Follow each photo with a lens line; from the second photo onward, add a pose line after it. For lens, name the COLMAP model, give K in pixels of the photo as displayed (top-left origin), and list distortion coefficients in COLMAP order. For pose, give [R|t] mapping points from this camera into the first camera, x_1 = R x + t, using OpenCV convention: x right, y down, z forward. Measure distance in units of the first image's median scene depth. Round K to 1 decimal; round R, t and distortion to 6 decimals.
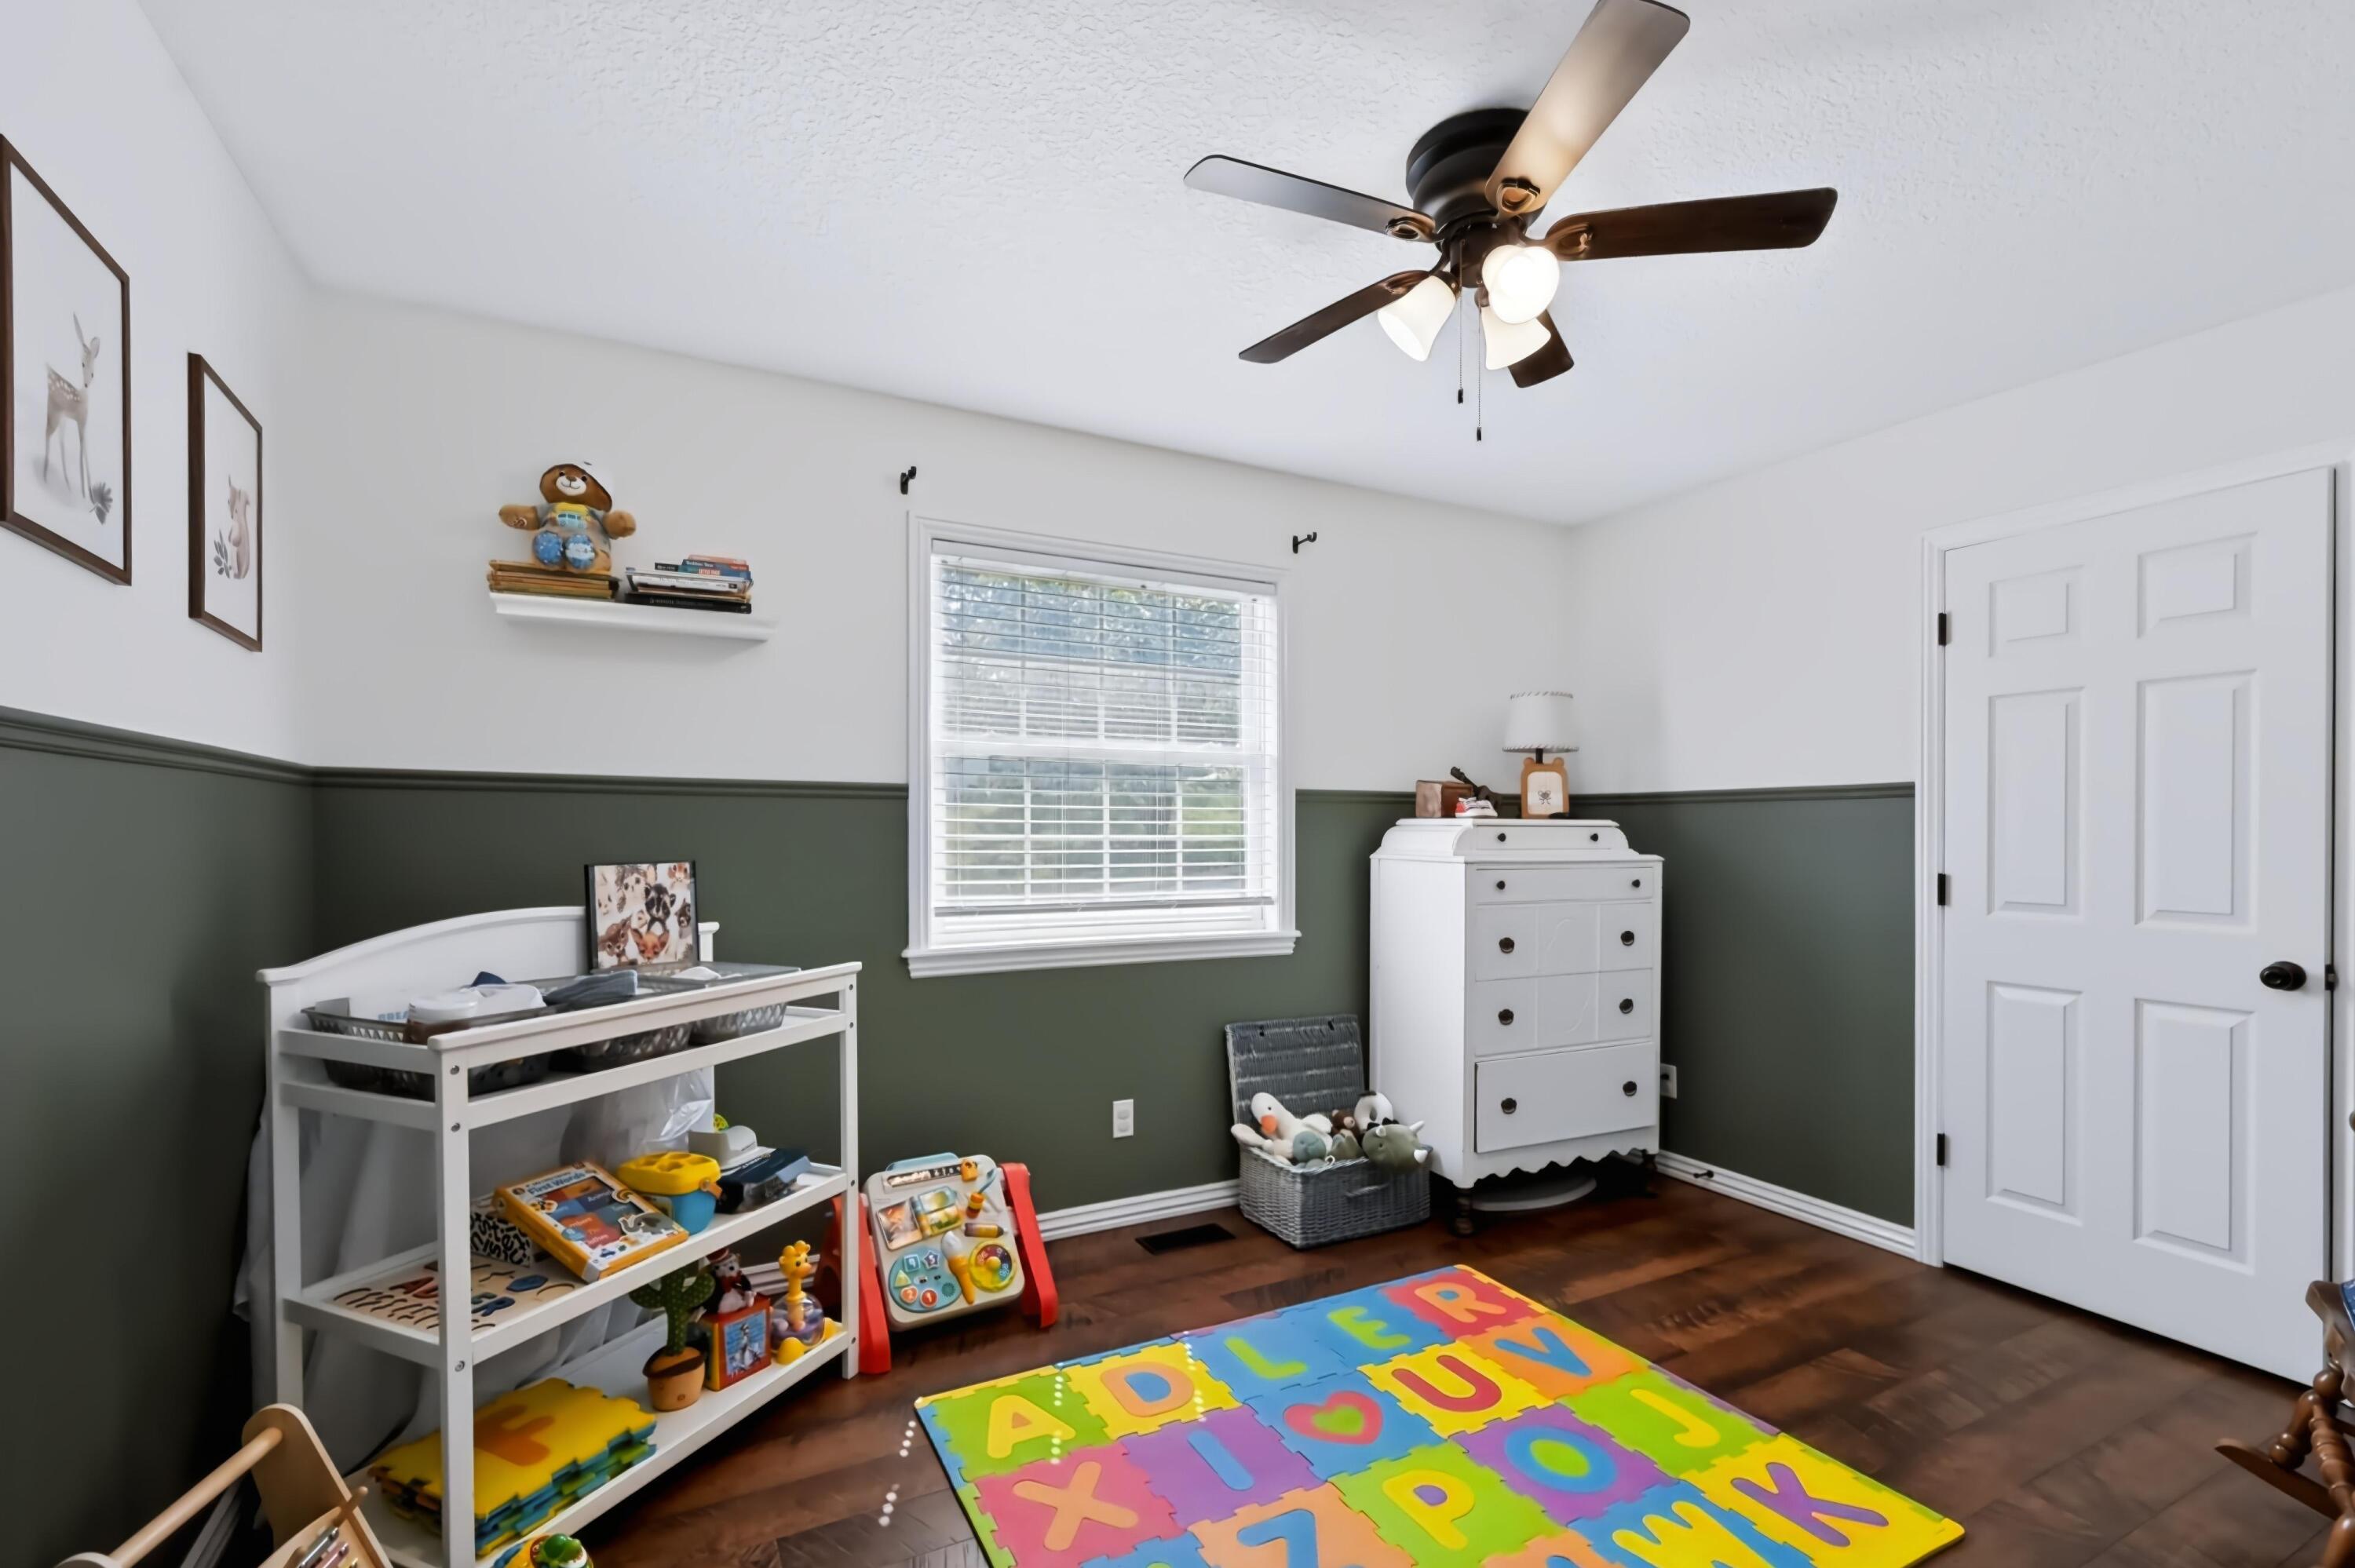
lens RADIAL K [[1047.5, 0, 1195.8], [0, 1047.5, 819.1], [0, 0, 1]] dist [0.000114, 0.000472]
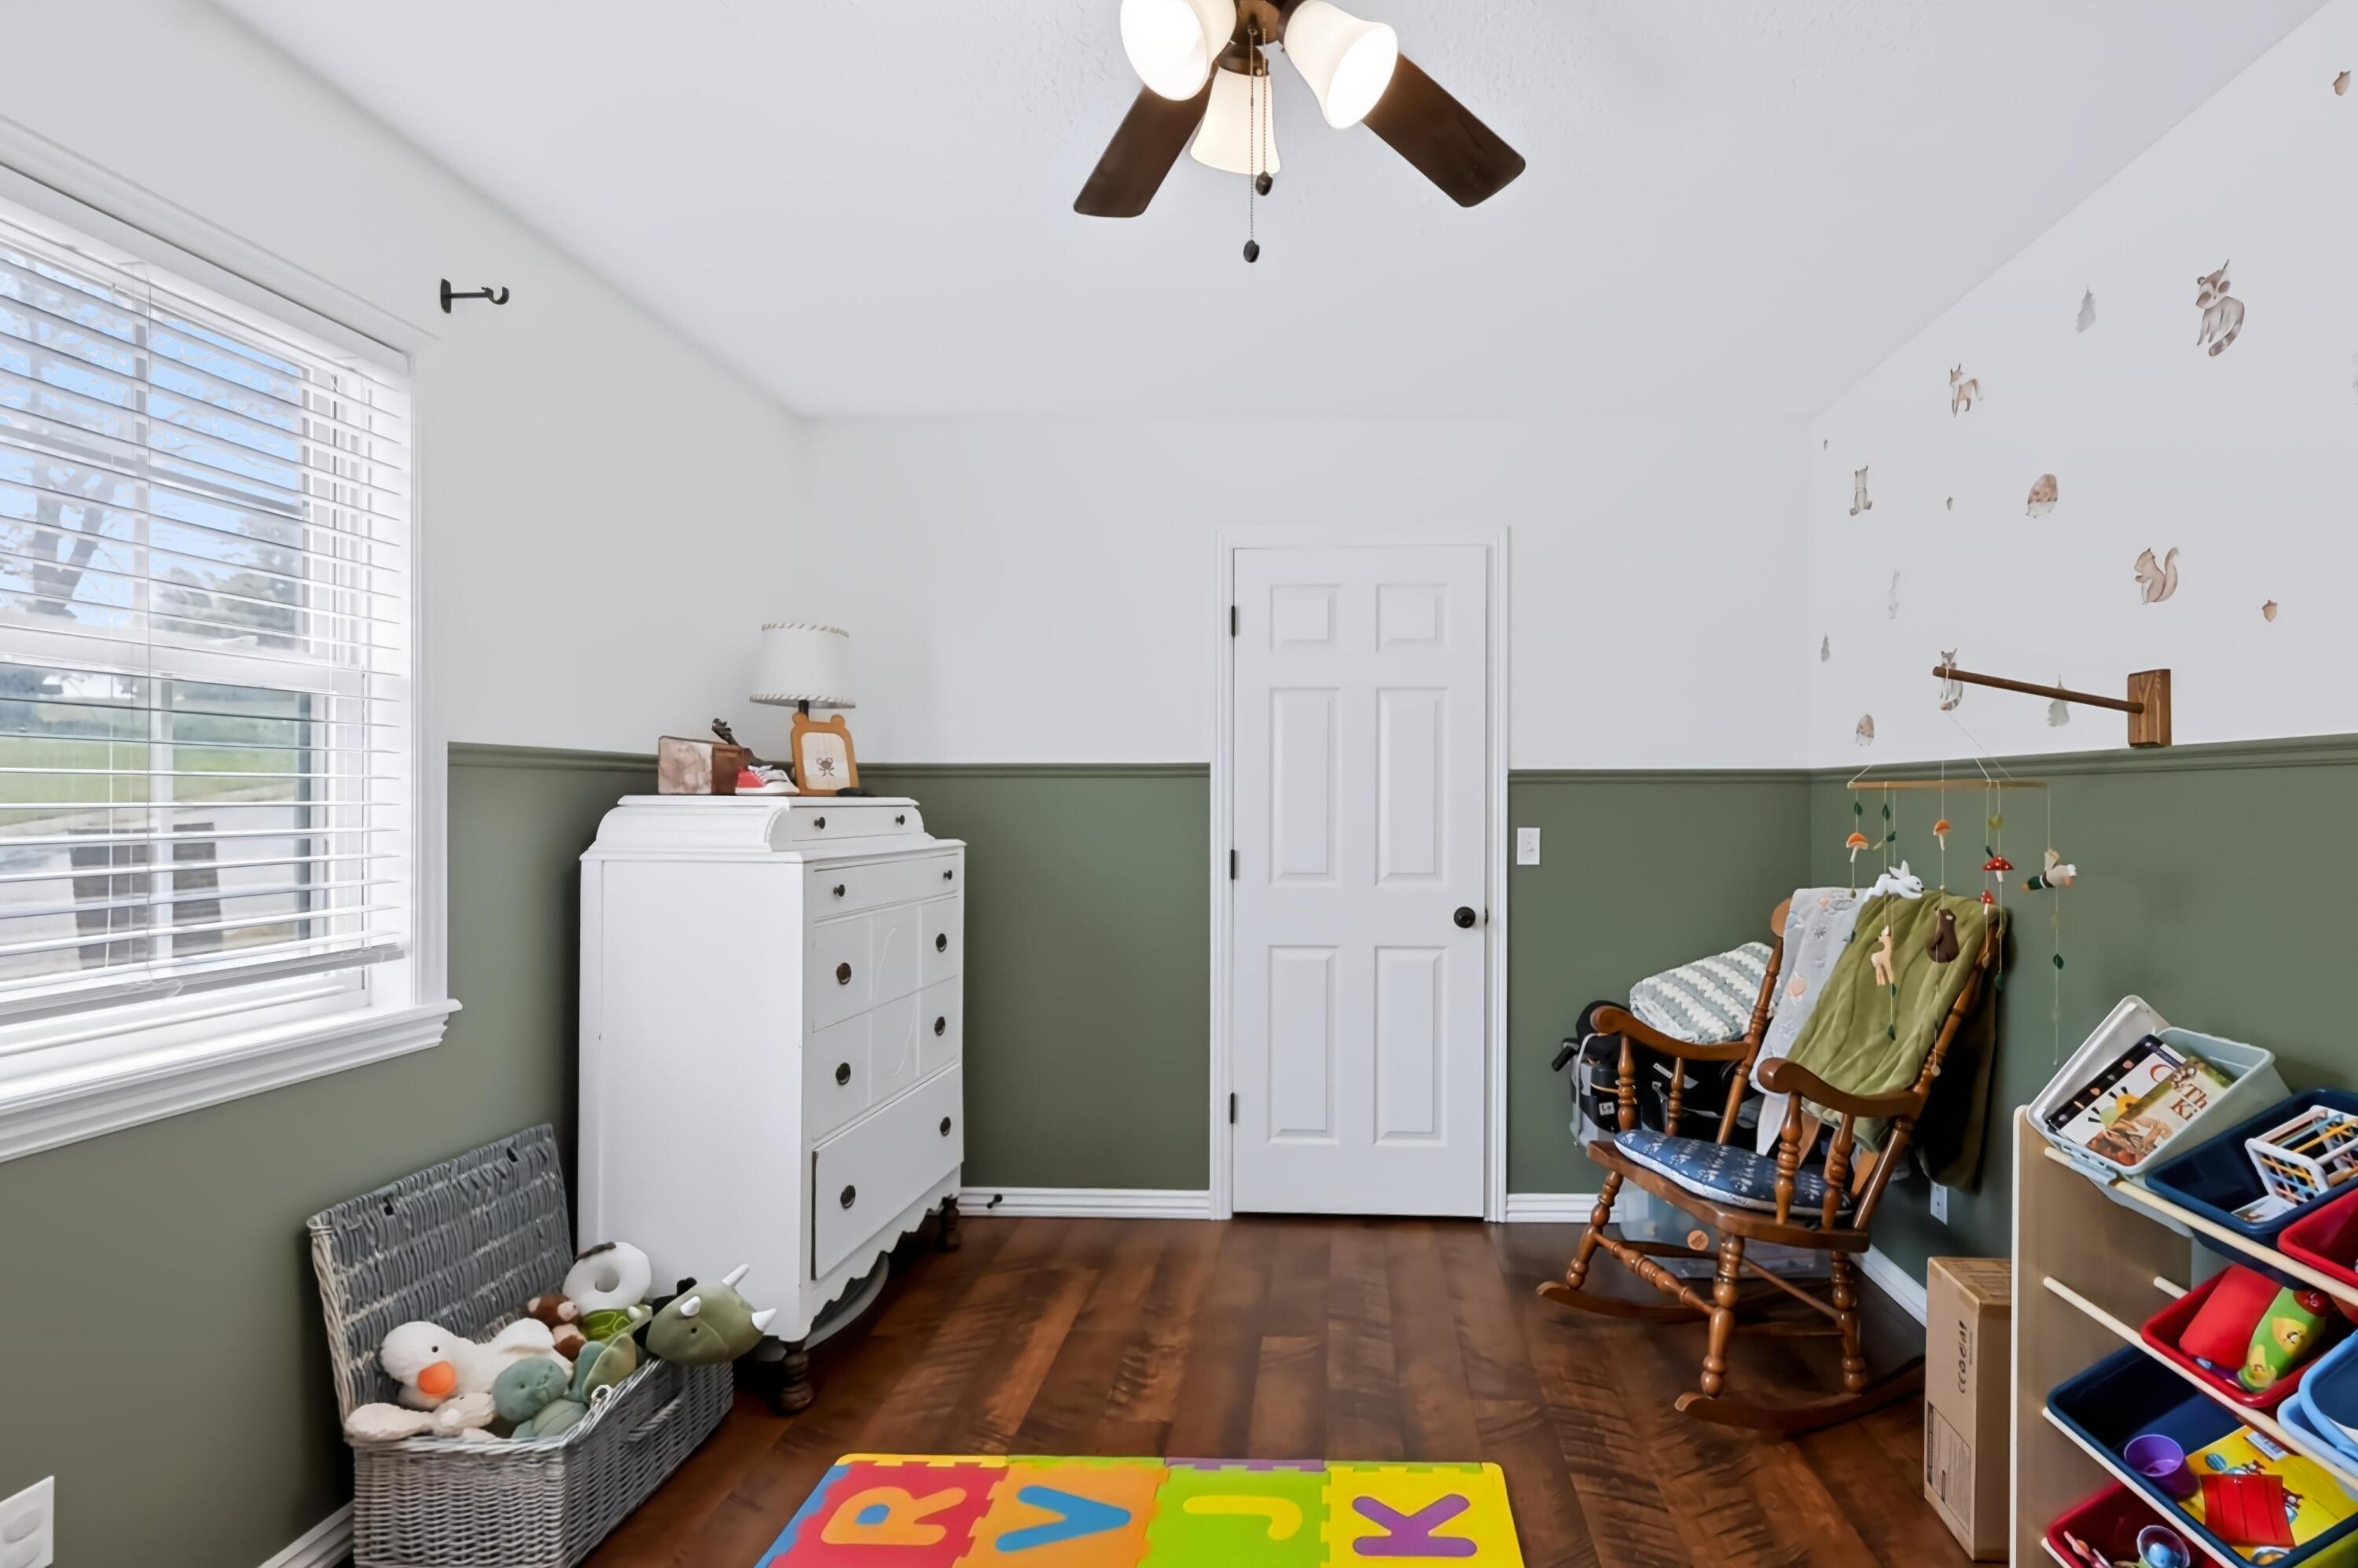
lens RADIAL K [[1068.7, 0, 1179.0], [0, 1068.7, 784.0], [0, 0, 1]] dist [-0.000127, 0.000192]
pose [[0.490940, 0.007575, 0.871161, -0.222755], [-0.009178, 0.999952, -0.003523, -0.008853], [-0.871145, -0.006266, 0.490985, 0.428170]]
